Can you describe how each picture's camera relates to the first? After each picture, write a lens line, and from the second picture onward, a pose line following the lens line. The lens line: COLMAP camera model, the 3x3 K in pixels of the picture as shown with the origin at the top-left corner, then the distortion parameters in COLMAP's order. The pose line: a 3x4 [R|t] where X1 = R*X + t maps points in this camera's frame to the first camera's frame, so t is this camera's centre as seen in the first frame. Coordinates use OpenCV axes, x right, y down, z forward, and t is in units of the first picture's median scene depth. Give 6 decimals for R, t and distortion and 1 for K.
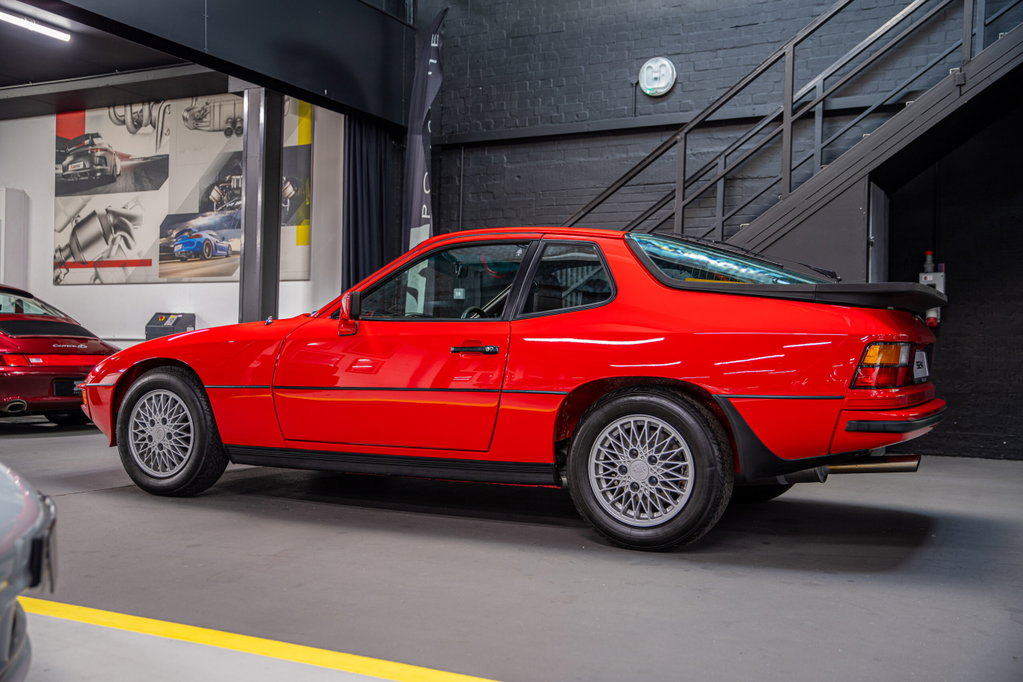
lens RADIAL K [[1056.5, 0, 511.5], [0, 1056.5, 341.0], [0, 0, 1]] dist [0.012491, 0.059524]
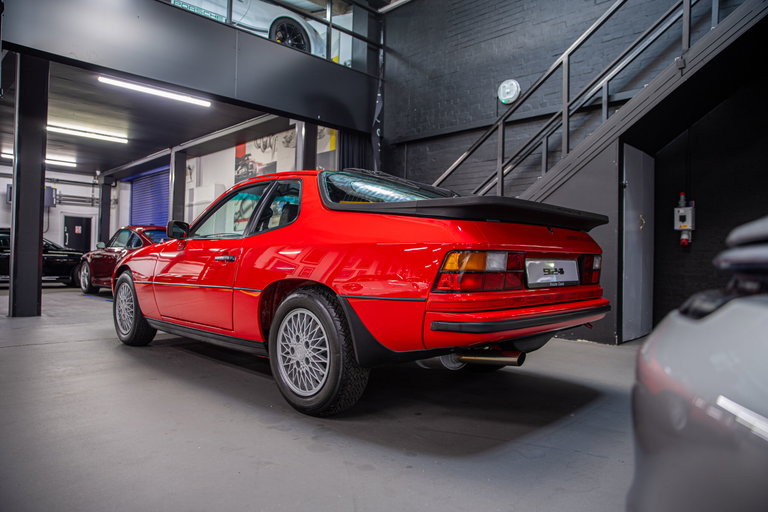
lens RADIAL K [[520.9, 0, 384.0], [0, 520.9, 256.0], [0, 0, 1]] dist [-0.100843, 0.066320]
pose [[0.953926, -0.001993, -0.300035, 0.190632], [0.000079, 0.999980, -0.006390, 0.004645], [0.300042, 0.006071, 0.953907, 0.201949]]
